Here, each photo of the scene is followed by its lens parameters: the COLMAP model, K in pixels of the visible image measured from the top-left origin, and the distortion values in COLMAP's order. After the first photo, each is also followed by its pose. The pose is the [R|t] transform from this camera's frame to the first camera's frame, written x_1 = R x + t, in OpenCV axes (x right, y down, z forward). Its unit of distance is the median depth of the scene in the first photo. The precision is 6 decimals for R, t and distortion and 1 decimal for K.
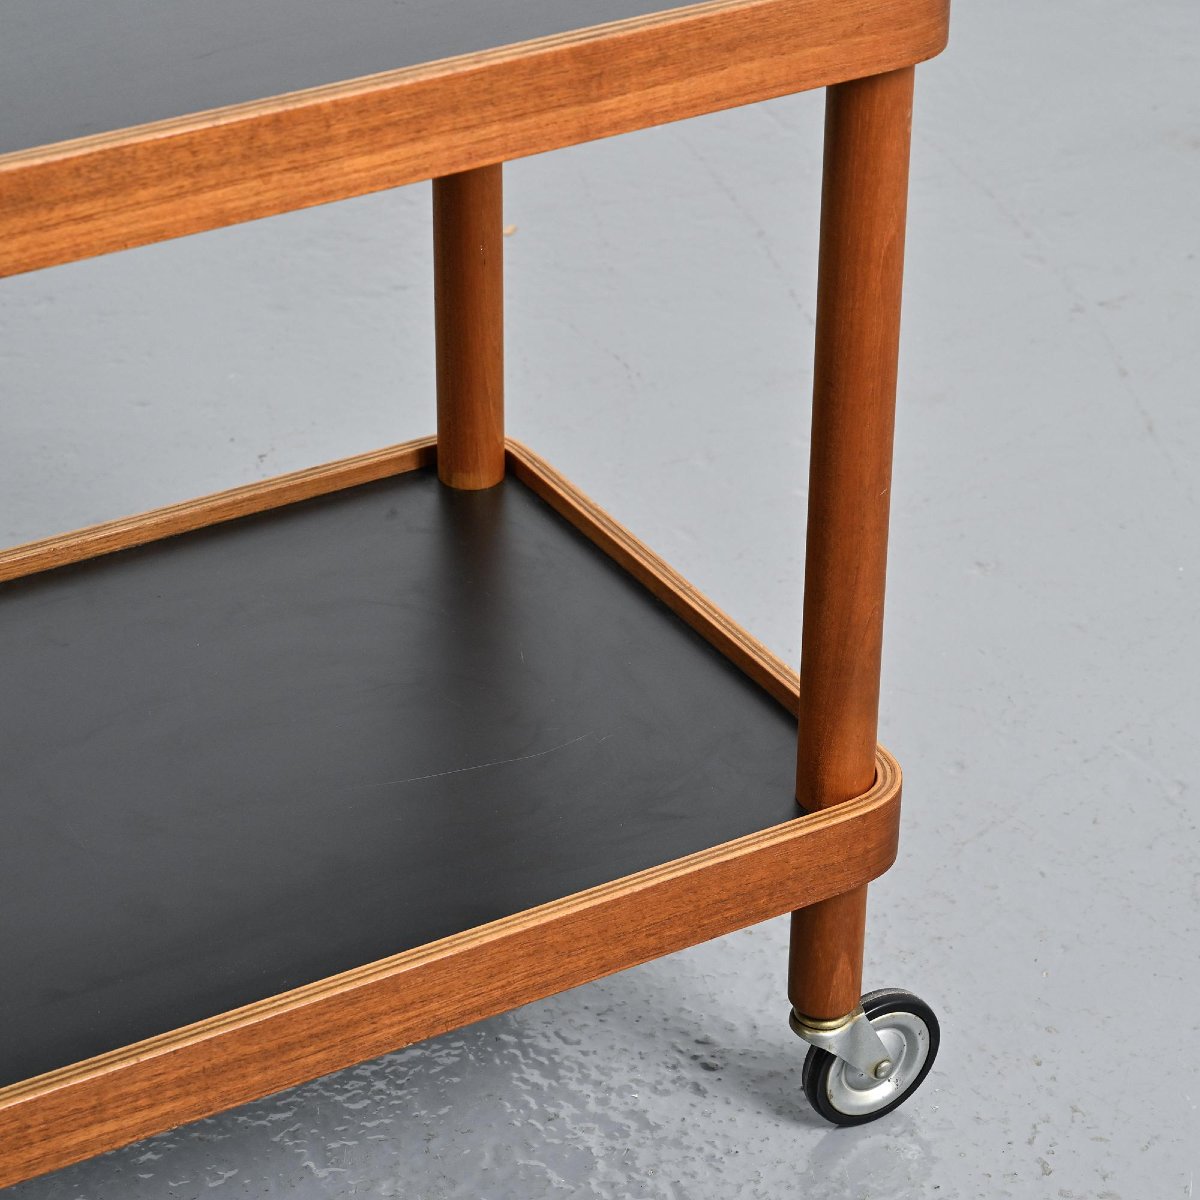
lens RADIAL K [[3431.9, 0, 600.0], [0, 3431.9, 600.0], [0, 0, 1]] dist [-0.002059, 0.026156]
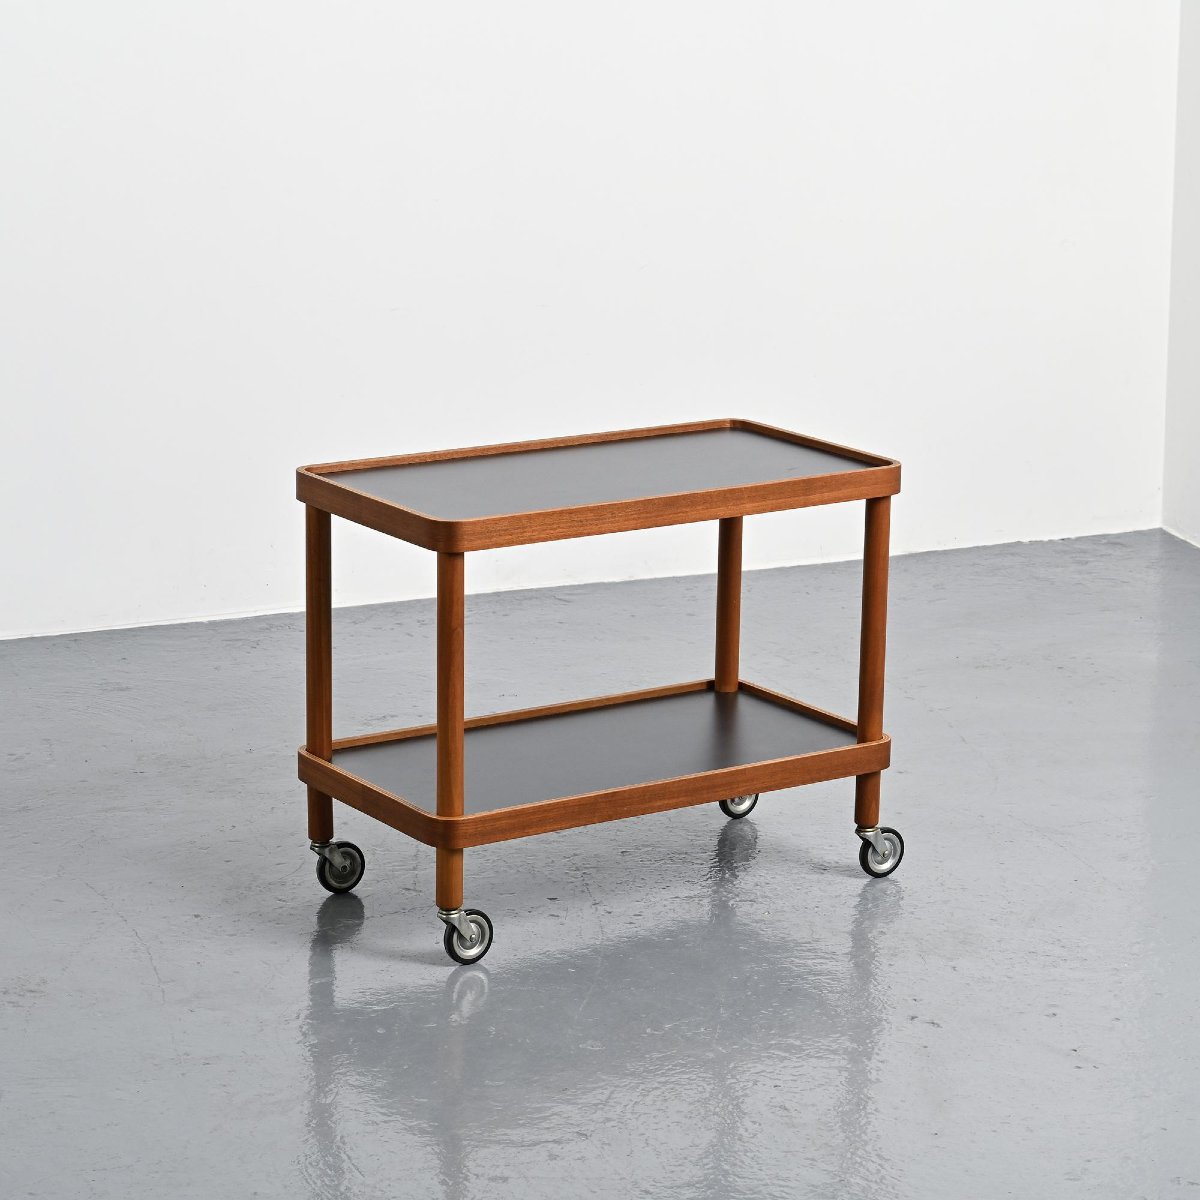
lens RADIAL K [[3431.9, 0, 600.0], [0, 3431.9, 600.0], [0, 0, 1]] dist [-0.002059, 0.026156]
pose [[0.998163, -0.004647, 0.060407, -0.355887], [0.022623, 0.953518, -0.300484, 0.844543], [-0.056203, 0.301299, 0.951872, -1.948307]]
